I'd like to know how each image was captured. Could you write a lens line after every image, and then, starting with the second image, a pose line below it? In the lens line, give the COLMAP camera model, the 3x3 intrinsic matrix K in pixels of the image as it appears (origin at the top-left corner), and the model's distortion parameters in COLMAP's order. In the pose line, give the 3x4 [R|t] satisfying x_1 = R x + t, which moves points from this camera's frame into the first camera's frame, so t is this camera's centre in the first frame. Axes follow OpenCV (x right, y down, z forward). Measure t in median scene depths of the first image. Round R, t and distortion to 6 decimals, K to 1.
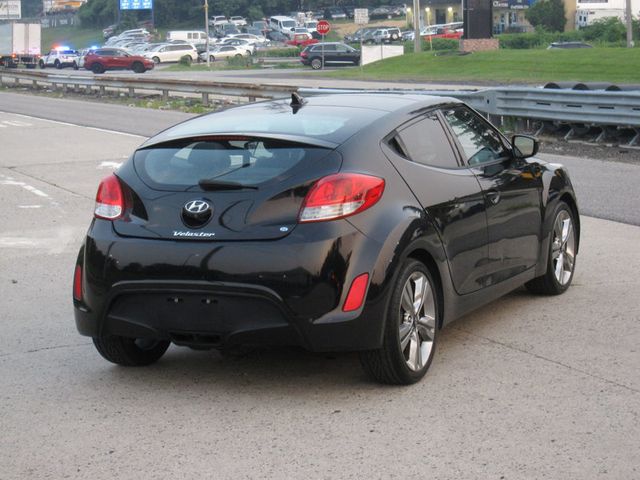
lens RADIAL K [[1523.7, 0, 320.0], [0, 1523.7, 240.0], [0, 0, 1]] dist [-0.093149, 0.159220]
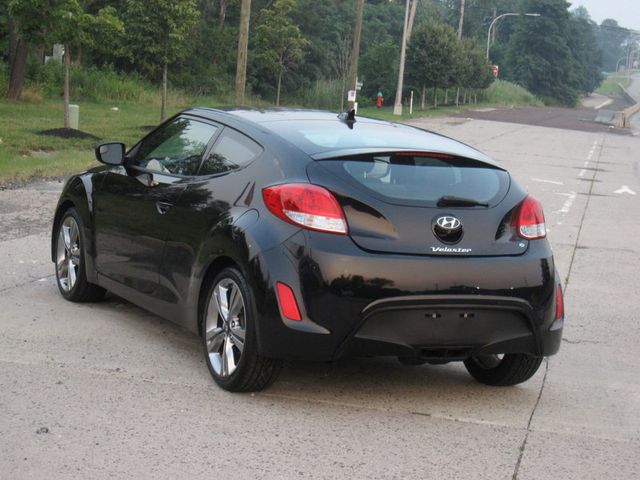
lens RADIAL K [[1523.7, 0, 320.0], [0, 1523.7, 240.0], [0, 0, 1]] dist [-0.093149, 0.159220]
pose [[0.609432, 0.006225, 0.792814, -0.936811], [-0.001607, 0.999977, -0.006616, -0.003521], [-0.792837, 0.002758, 0.609428, 0.451092]]
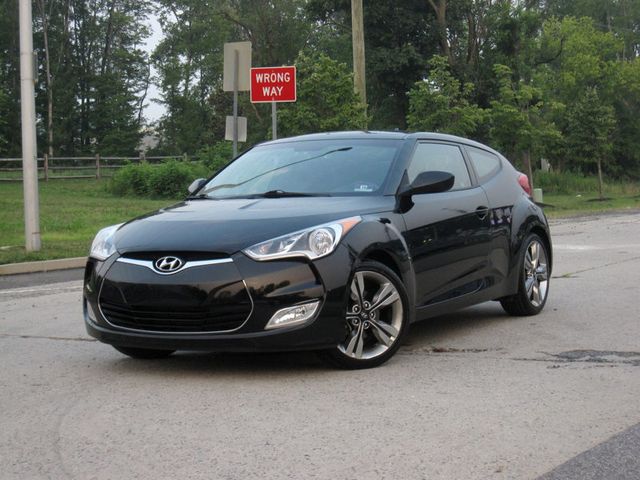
lens RADIAL K [[1288.5, 0, 320.0], [0, 1288.5, 240.0], [0, 0, 1]] dist [-0.151162, -0.241191]
pose [[0.851803, -0.018065, 0.523550, -1.761783], [0.077583, 0.992735, -0.091972, 0.255712], [-0.518085, 0.118961, 0.847016, -0.658775]]
